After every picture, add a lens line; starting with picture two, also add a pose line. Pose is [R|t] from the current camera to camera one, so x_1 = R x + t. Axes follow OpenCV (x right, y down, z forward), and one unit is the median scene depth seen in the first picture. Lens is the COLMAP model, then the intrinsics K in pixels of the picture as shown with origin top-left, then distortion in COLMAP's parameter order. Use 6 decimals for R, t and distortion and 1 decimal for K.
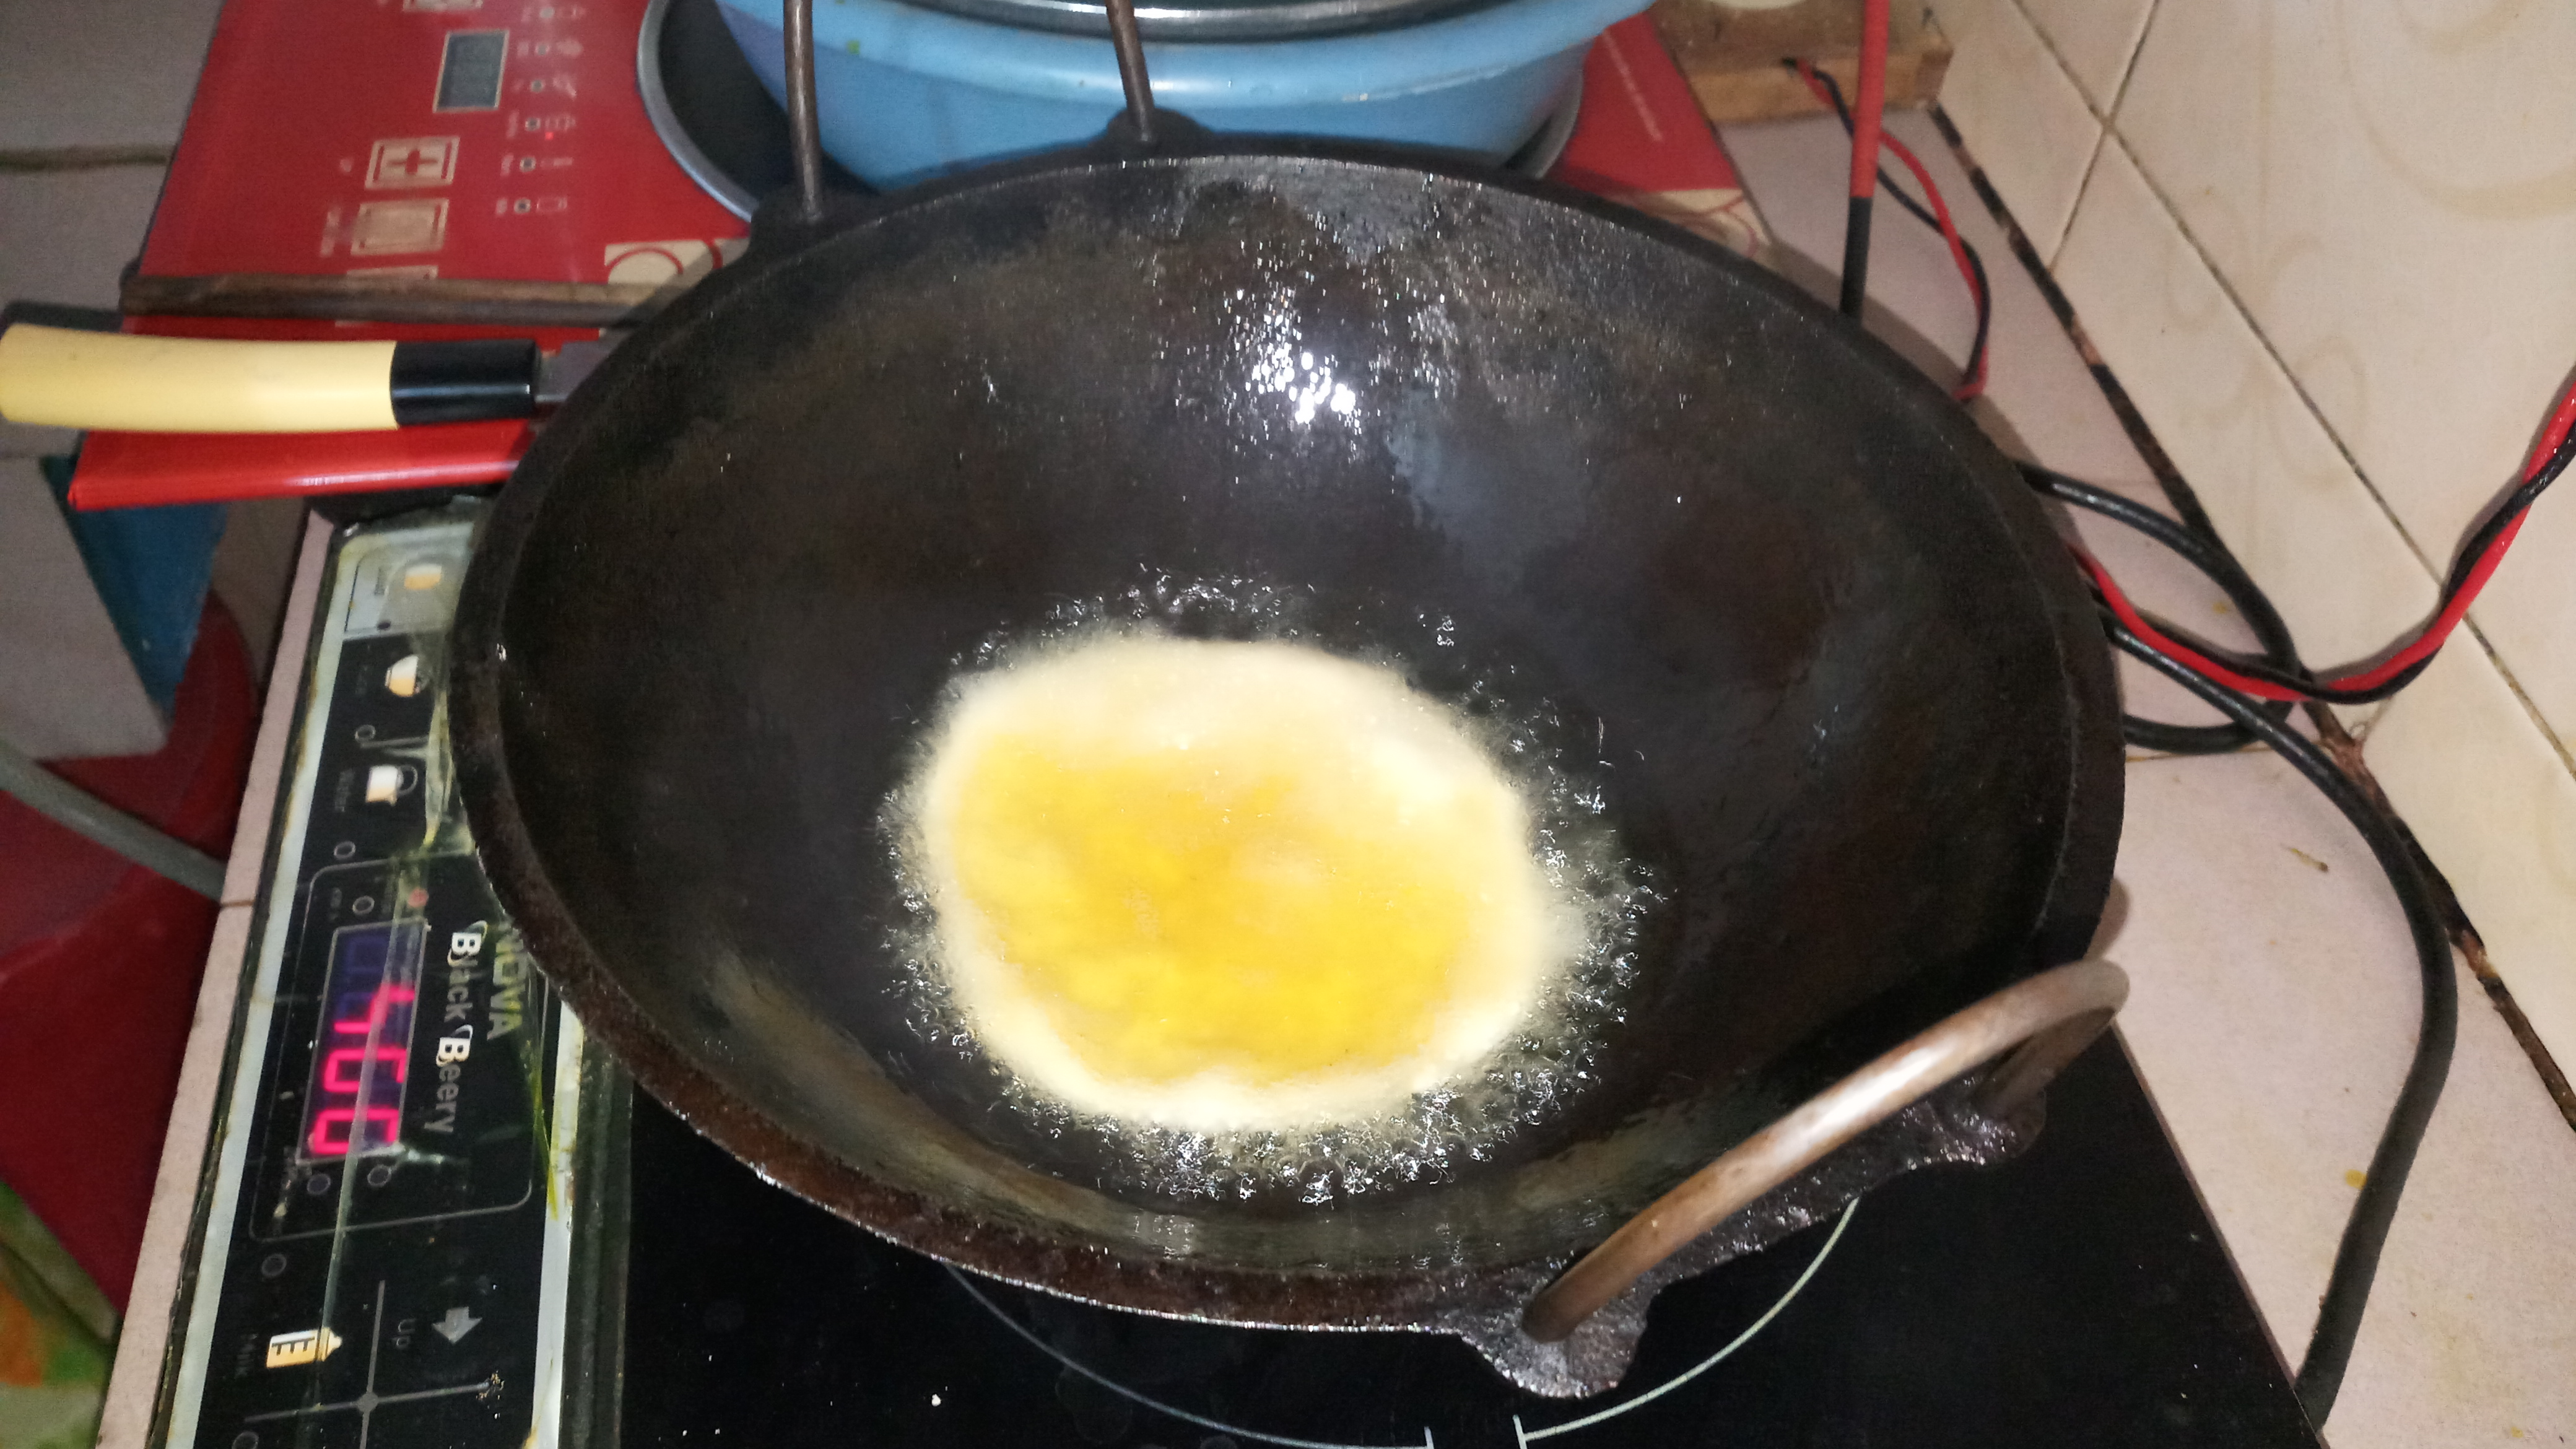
lens RADIAL K [[2119.2, 0, 1304.7], [0, 2119.2, 719.0], [0, 0, 1]] dist [-0.042166, 0.001169]
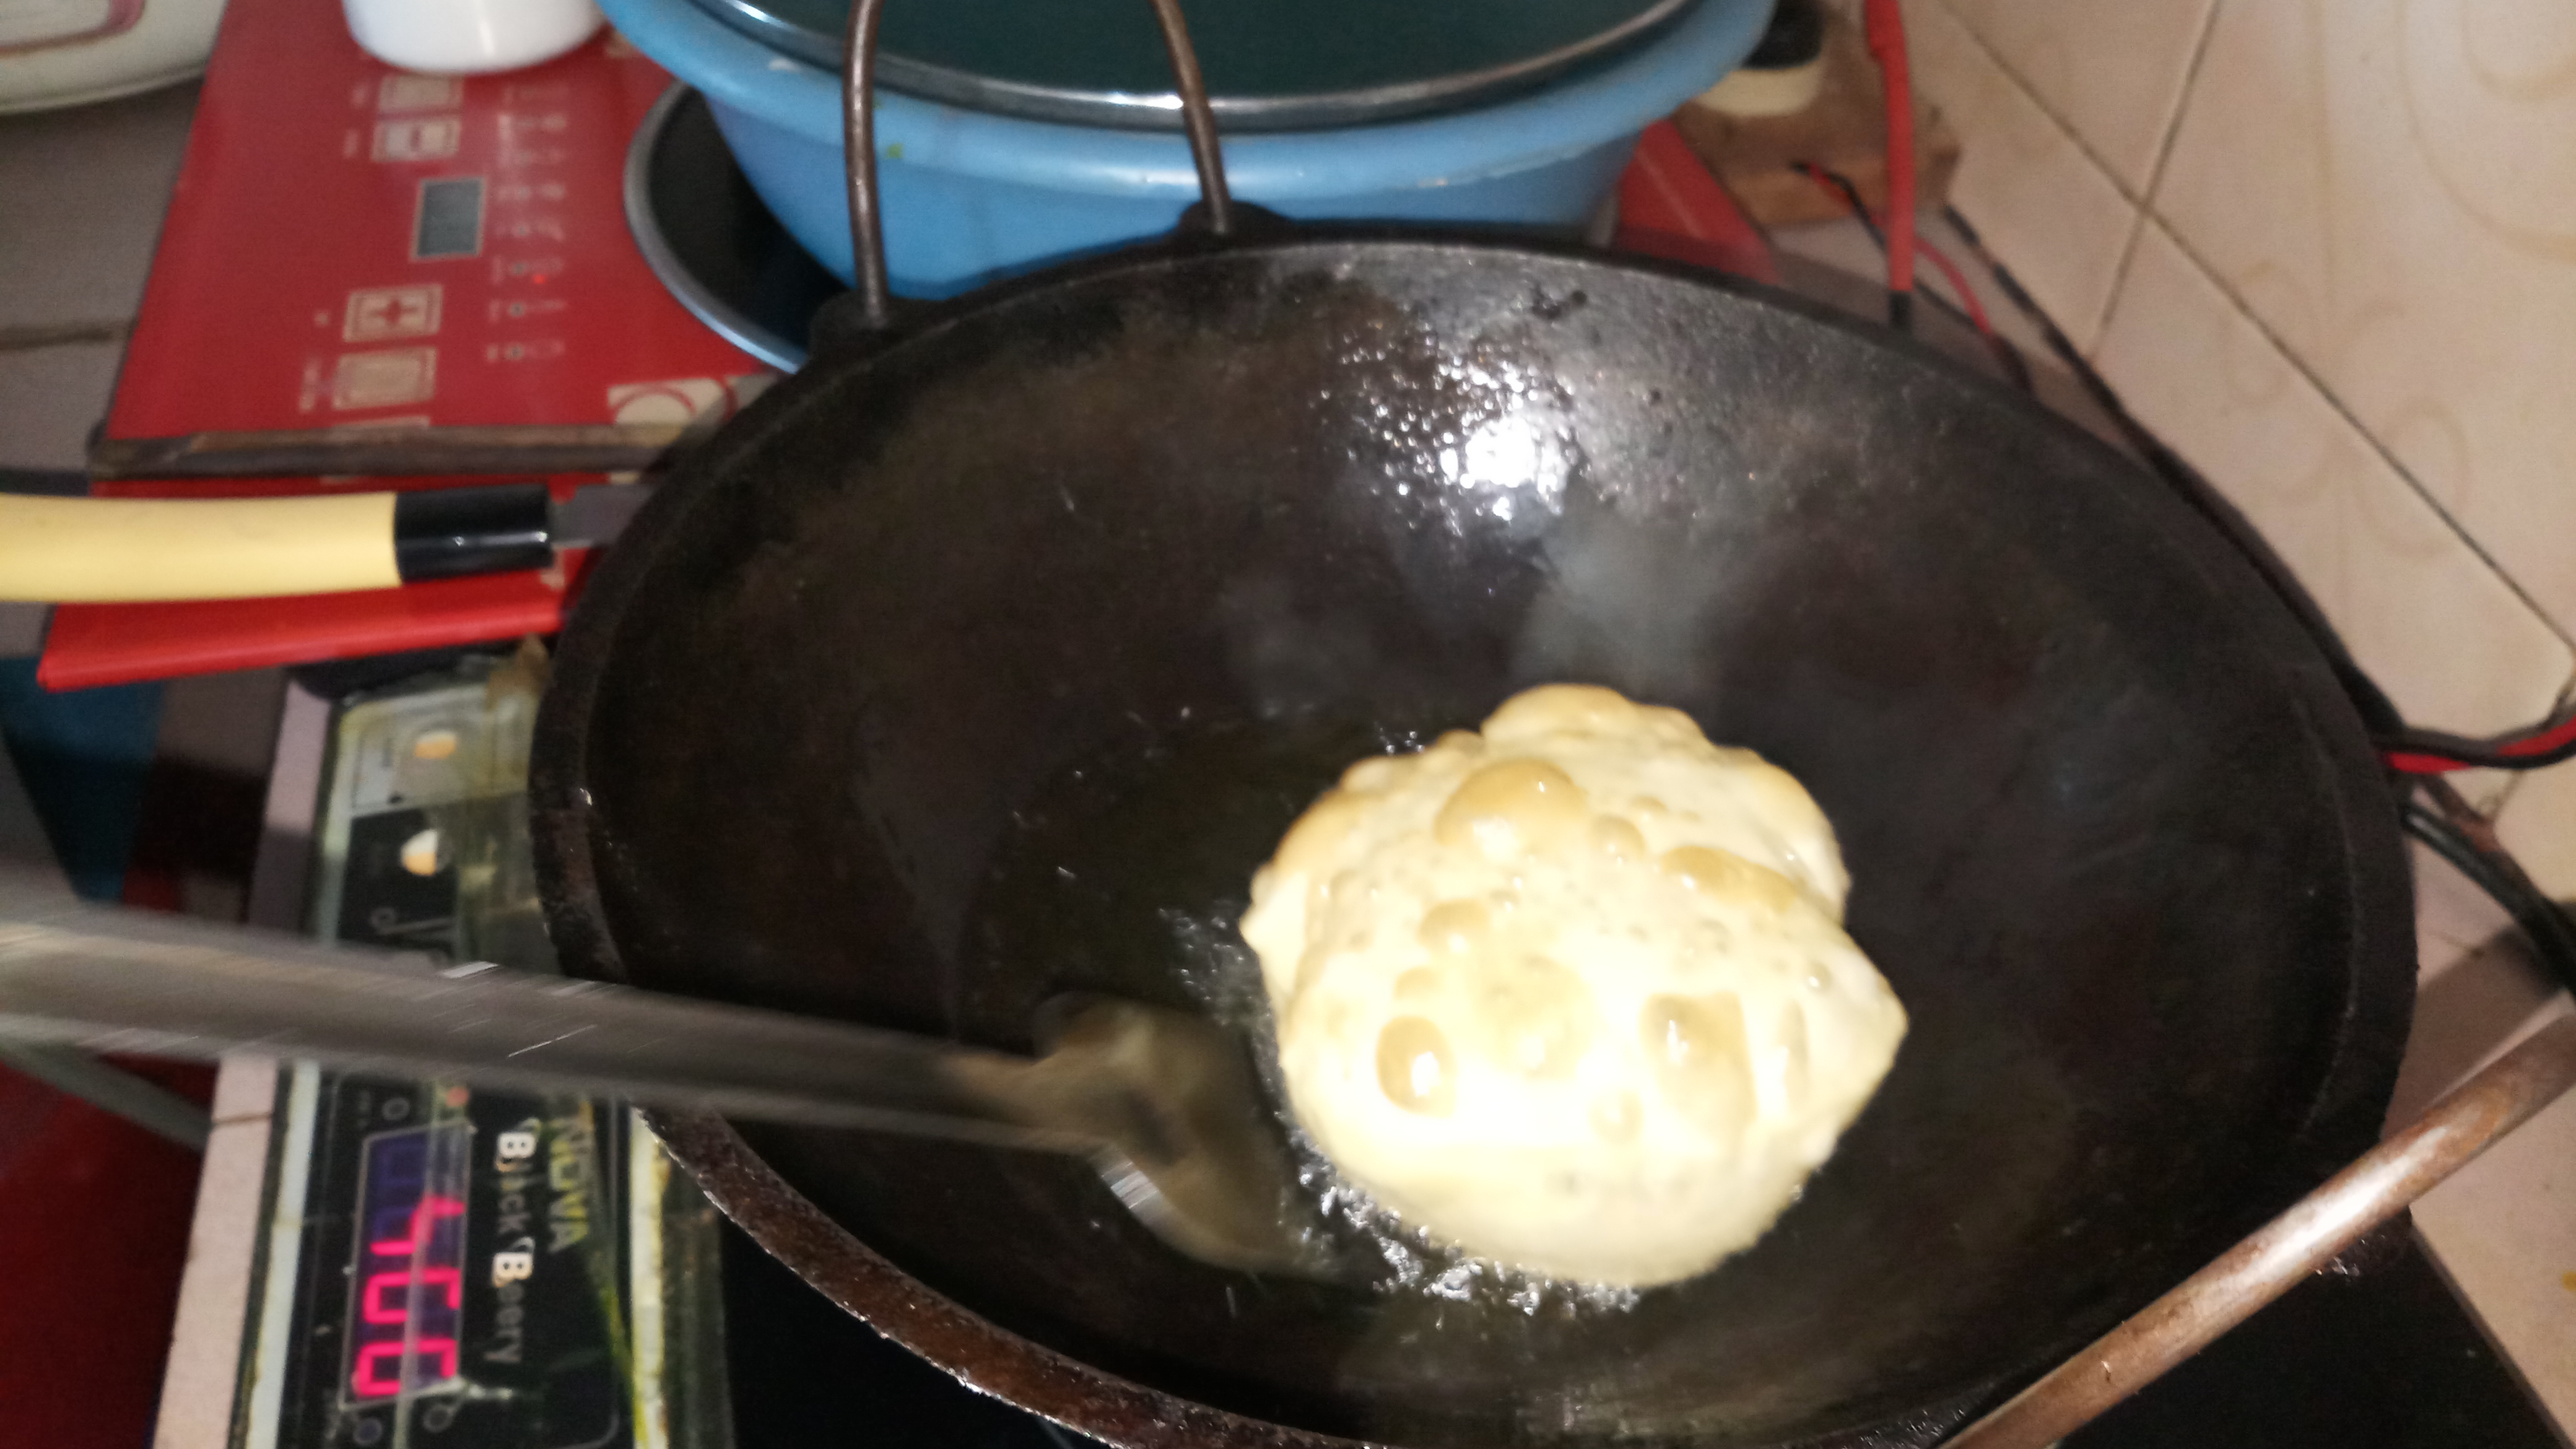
lens RADIAL K [[2119.2, 0, 1271.0], [0, 2119.2, 724.8], [0, 0, 1]] dist [-0.042166, 0.001169]
pose [[0.997953, -0.052261, 0.036864, -0.099121], [0.055192, 0.994971, -0.083580, 0.020999], [-0.032310, 0.085443, 0.995819, 0.089394]]
